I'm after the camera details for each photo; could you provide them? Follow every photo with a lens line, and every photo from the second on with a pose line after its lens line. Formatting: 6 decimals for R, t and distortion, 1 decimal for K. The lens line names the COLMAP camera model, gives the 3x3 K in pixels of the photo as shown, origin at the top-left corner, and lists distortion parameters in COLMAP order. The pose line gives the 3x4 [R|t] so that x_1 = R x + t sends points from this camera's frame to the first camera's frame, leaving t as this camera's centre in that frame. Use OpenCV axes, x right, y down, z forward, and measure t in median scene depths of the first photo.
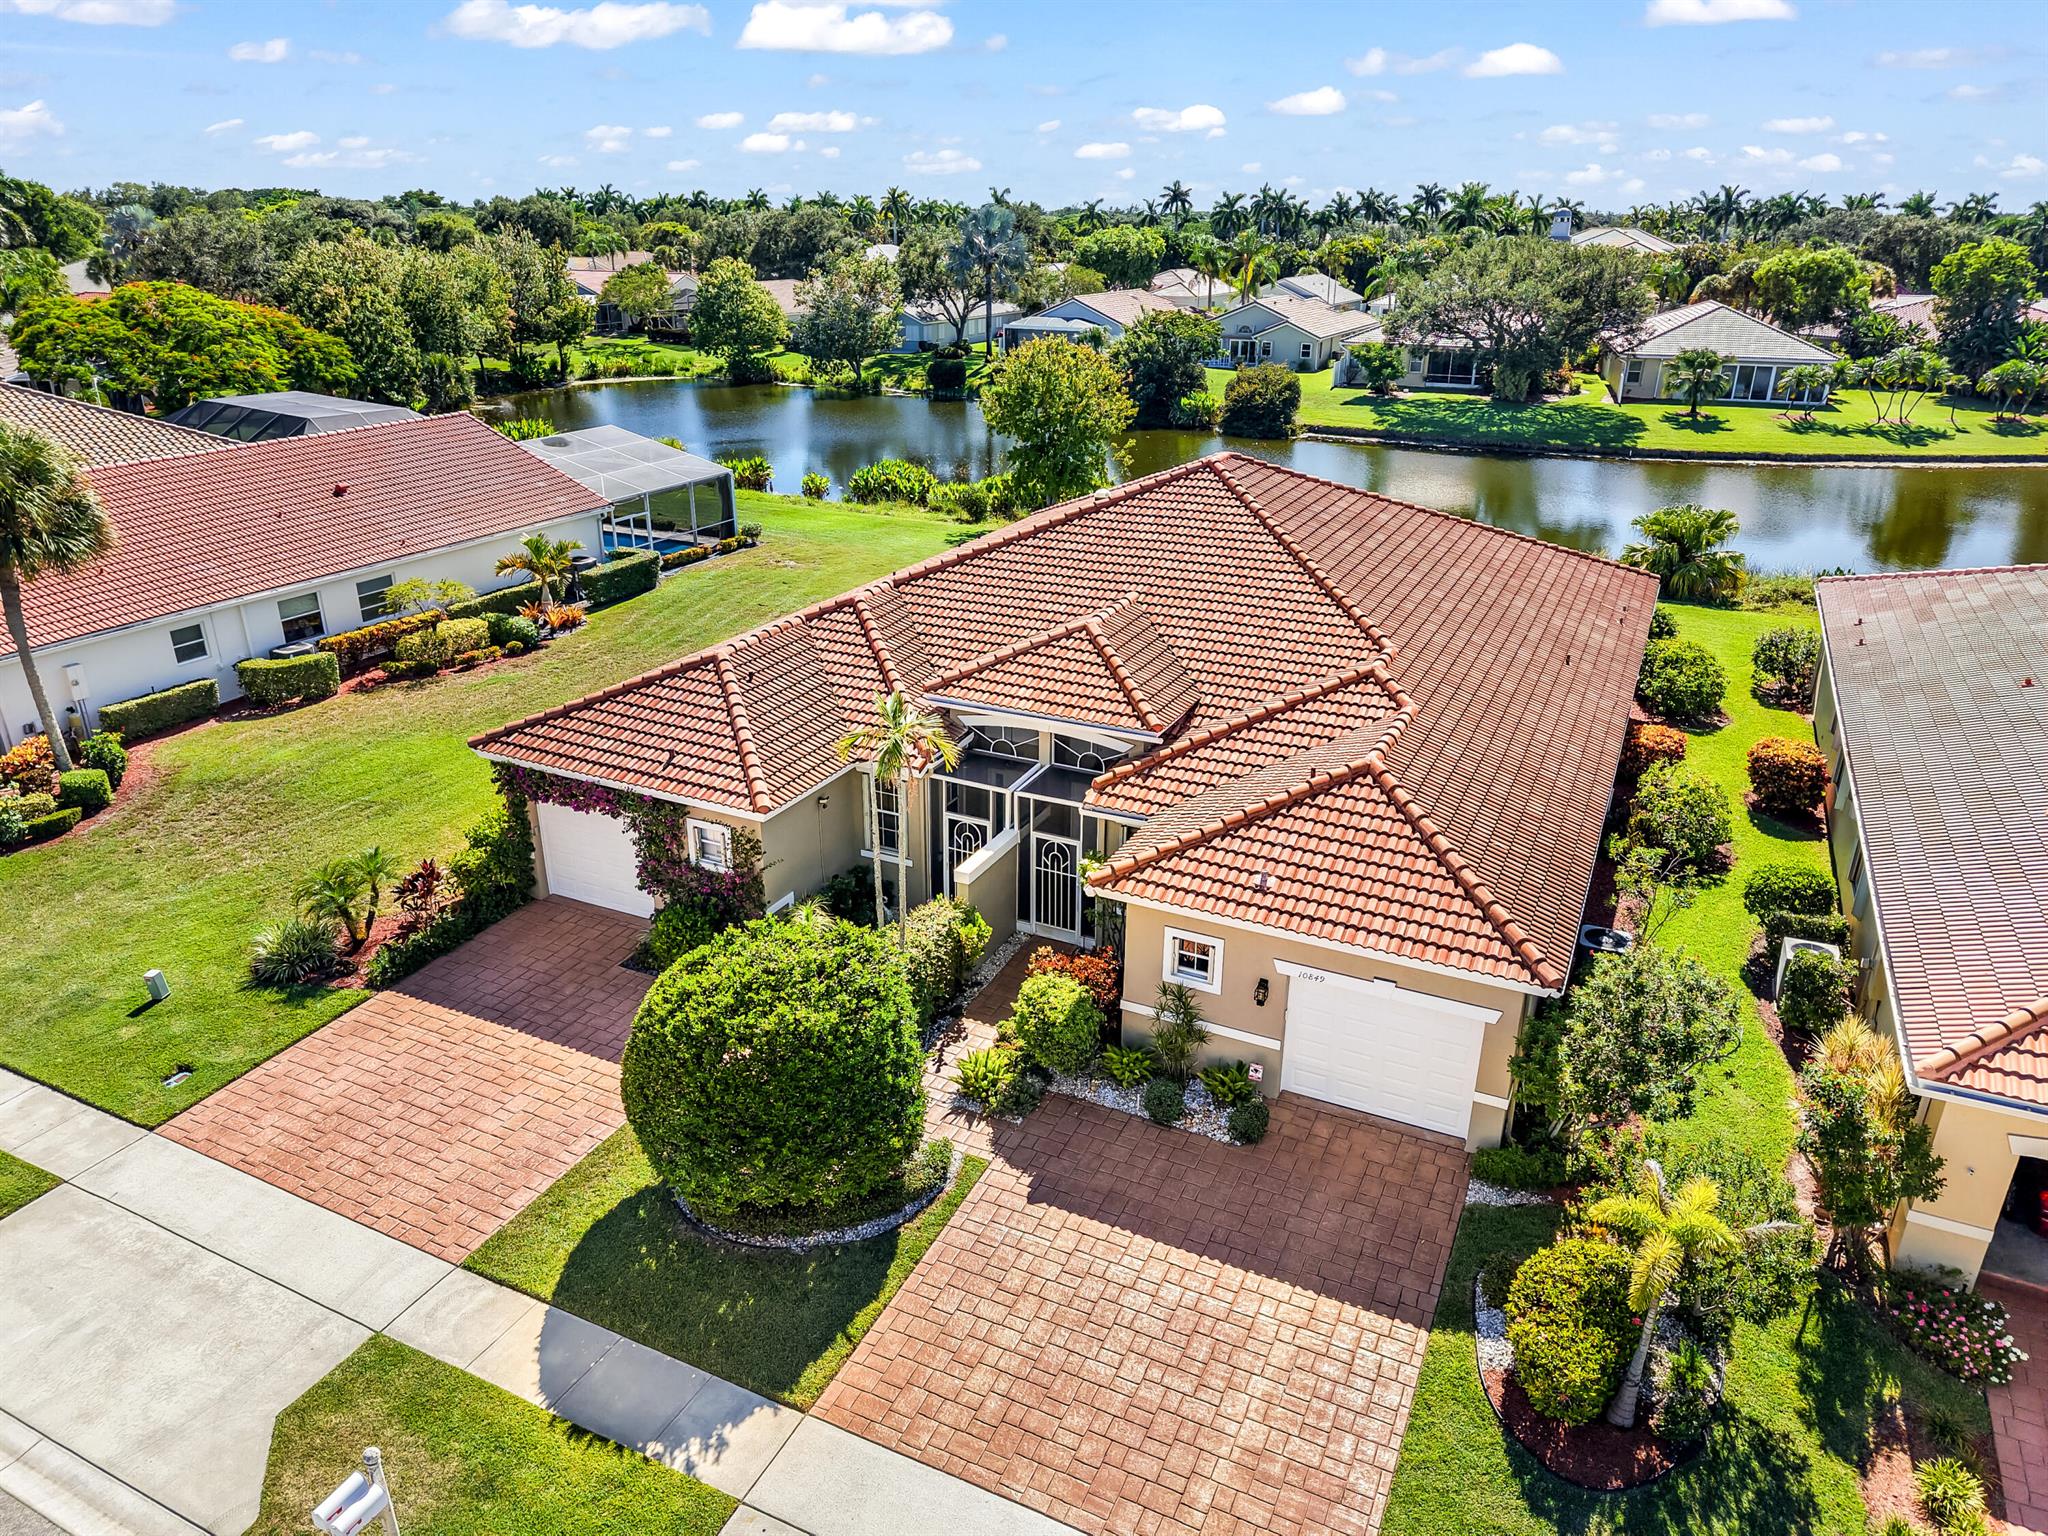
lens RADIAL K [[1378.9, 0, 1024.0], [0, 1378.9, 768.0], [0, 0, 1]] dist [0.043723, -0.052293]
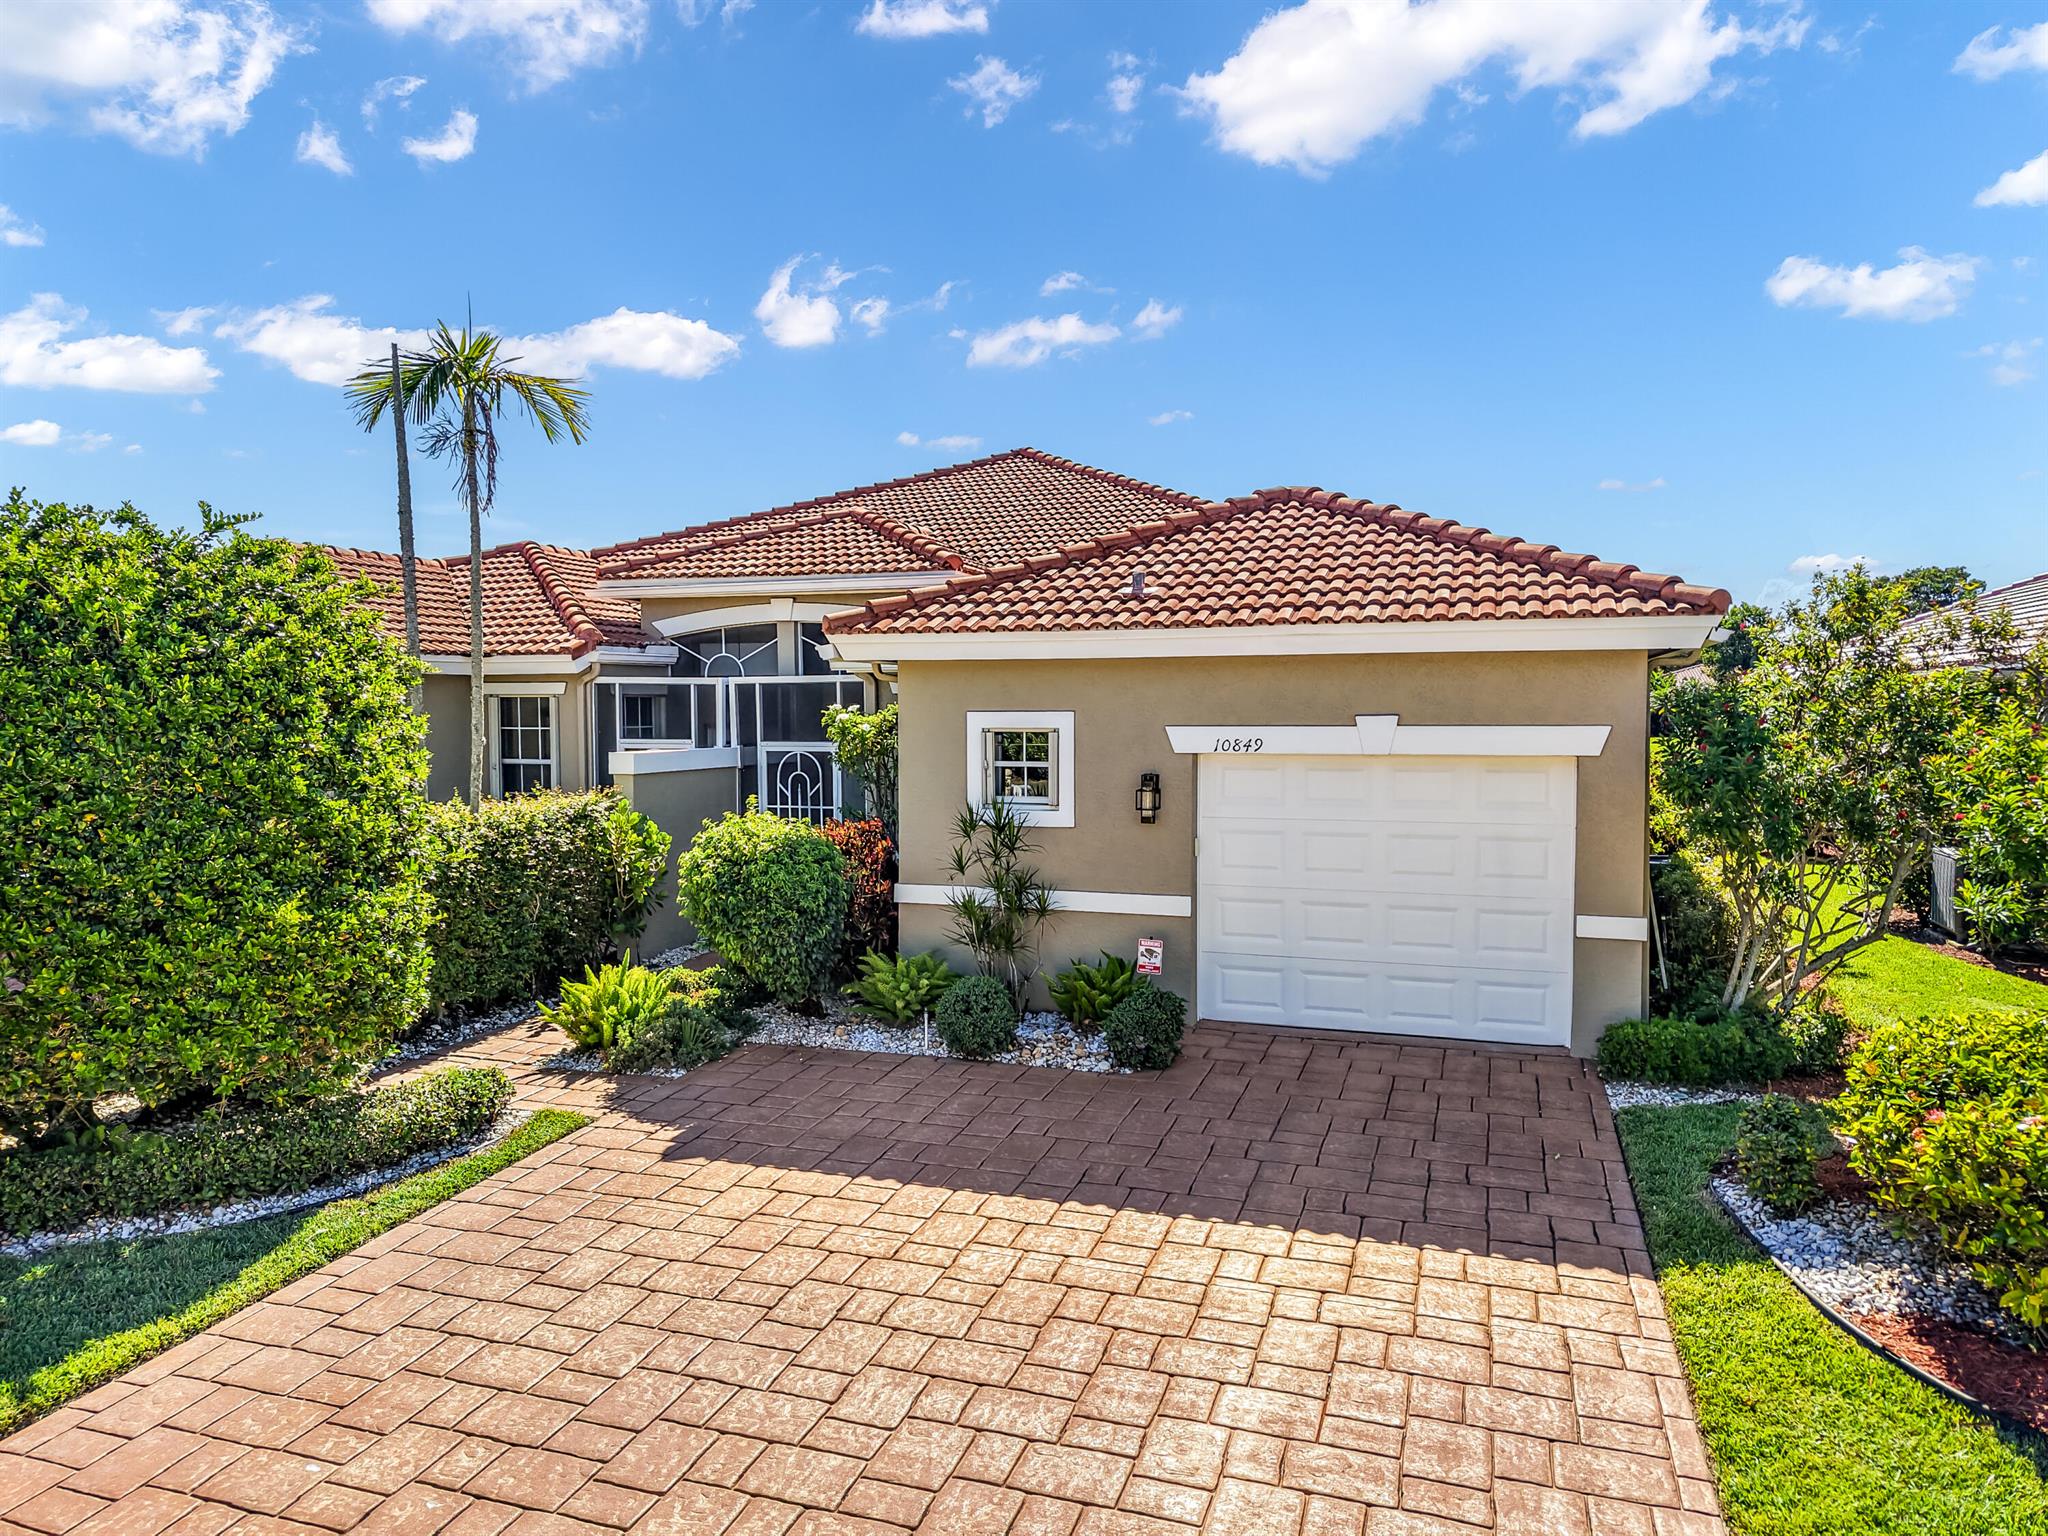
lens RADIAL K [[1378.9, 0, 1024.0], [0, 1378.9, 768.0], [0, 0, 1]] dist [0.043723, -0.052293]
pose [[0.992662, -0.011837, 0.120345, 0.050631], [0.049841, 0.946785, -0.317985, 0.267953], [-0.110177, 0.321650, 0.940427, 0.424321]]
